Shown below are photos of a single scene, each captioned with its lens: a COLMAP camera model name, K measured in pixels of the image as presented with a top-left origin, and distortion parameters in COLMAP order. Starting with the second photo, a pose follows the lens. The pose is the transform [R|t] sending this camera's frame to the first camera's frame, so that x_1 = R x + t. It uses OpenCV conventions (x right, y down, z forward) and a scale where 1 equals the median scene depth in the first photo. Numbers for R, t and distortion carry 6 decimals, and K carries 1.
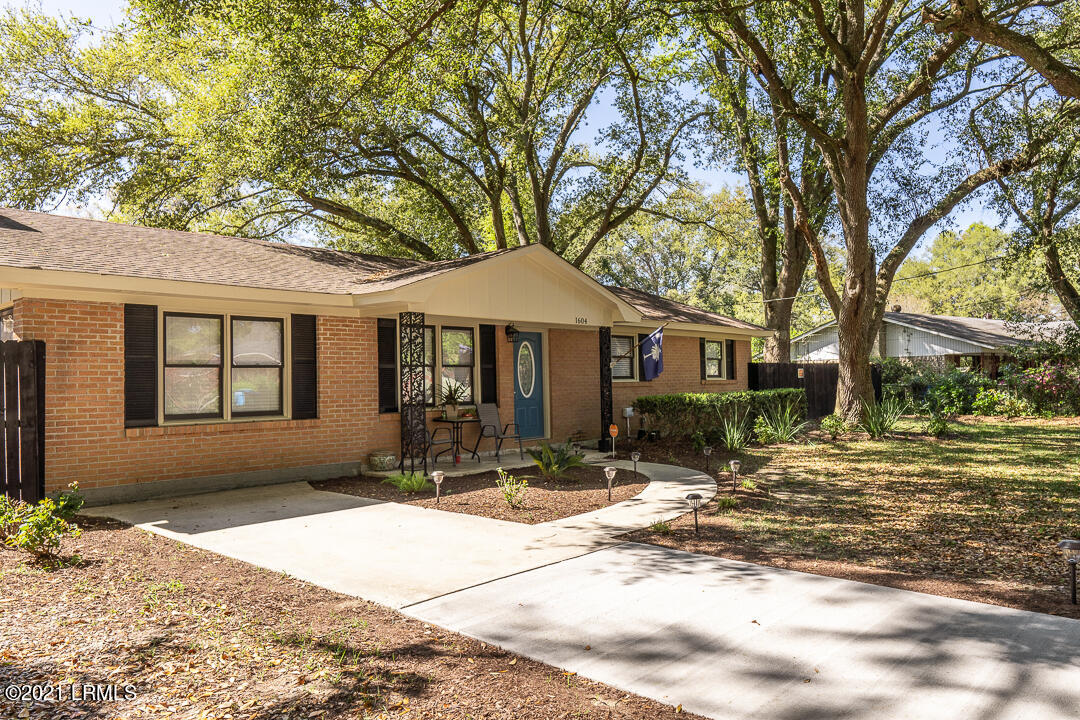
lens RADIAL K [[742.3, 0, 541.7], [0, 742.3, 363.4], [0, 0, 1]] dist [0.003805, -0.011040]
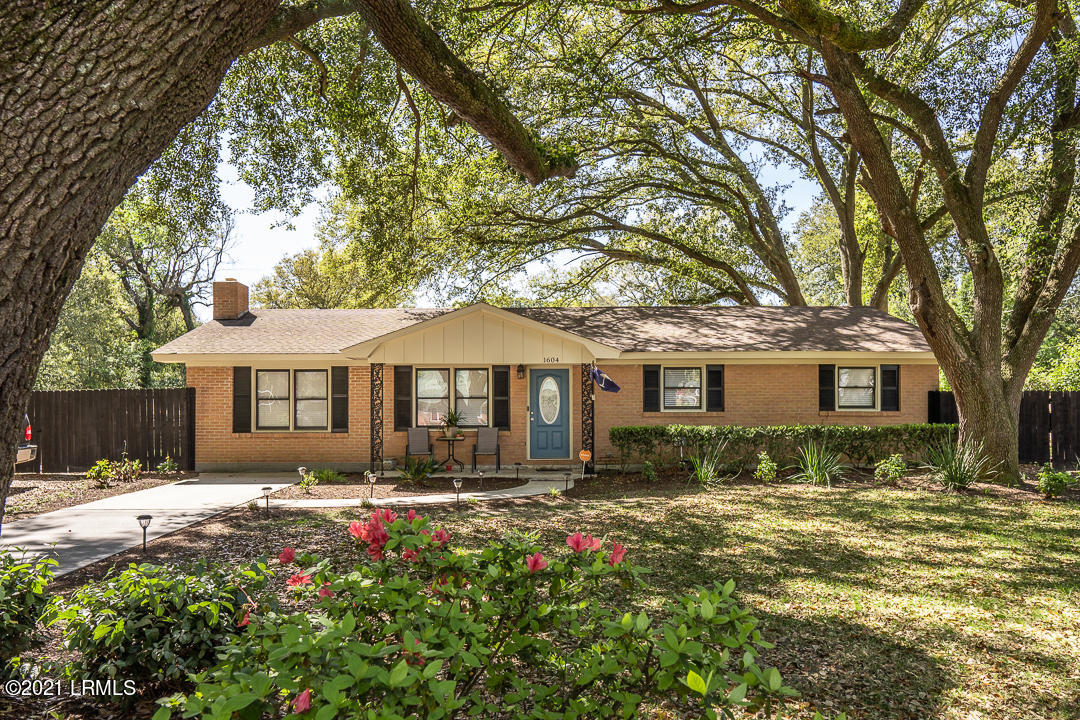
lens RADIAL K [[742.3, 0, 523.5], [0, 742.3, 395.8], [0, 0, 1]] dist [0.003805, -0.011040]
pose [[0.686231, 0.004220, -0.727371, 1.101942], [0.009023, 0.999857, 0.014313, -0.022505], [0.727327, -0.016385, 0.686095, 0.206200]]
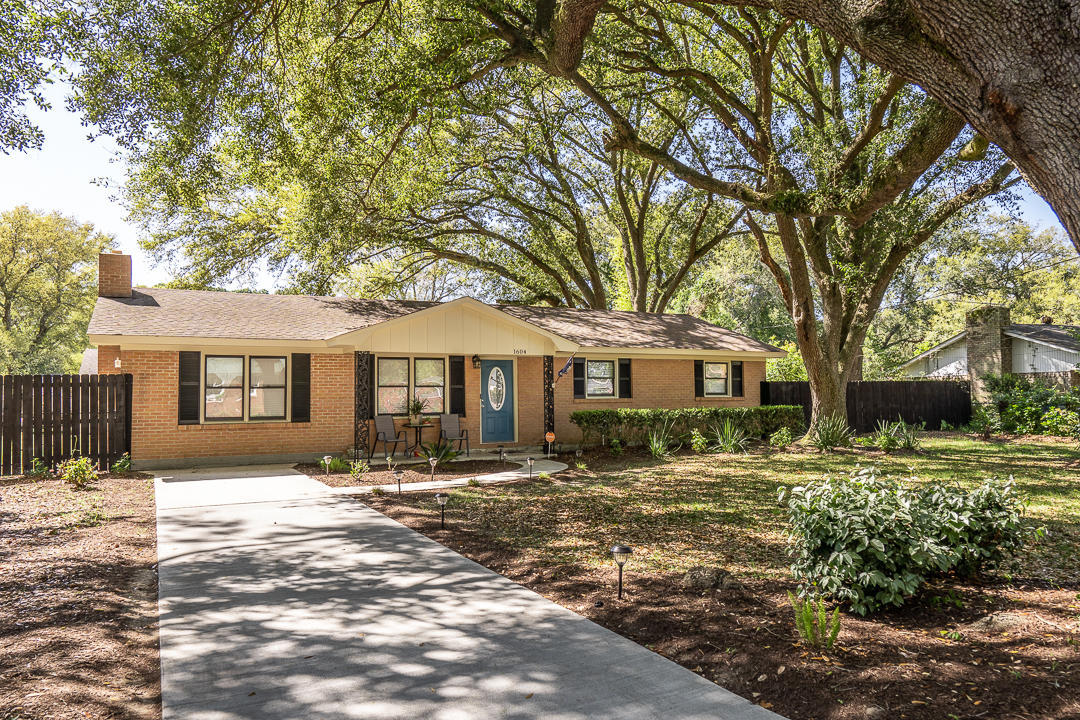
lens RADIAL K [[742.3, 0, 536.7], [0, 742.3, 361.9], [0, 0, 1]] dist [0.003805, -0.011040]
pose [[0.941853, -0.010800, -0.335852, 0.648207], [0.003487, 0.999744, -0.022372, -0.012558], [0.336007, 0.019900, 0.941649, -0.266313]]
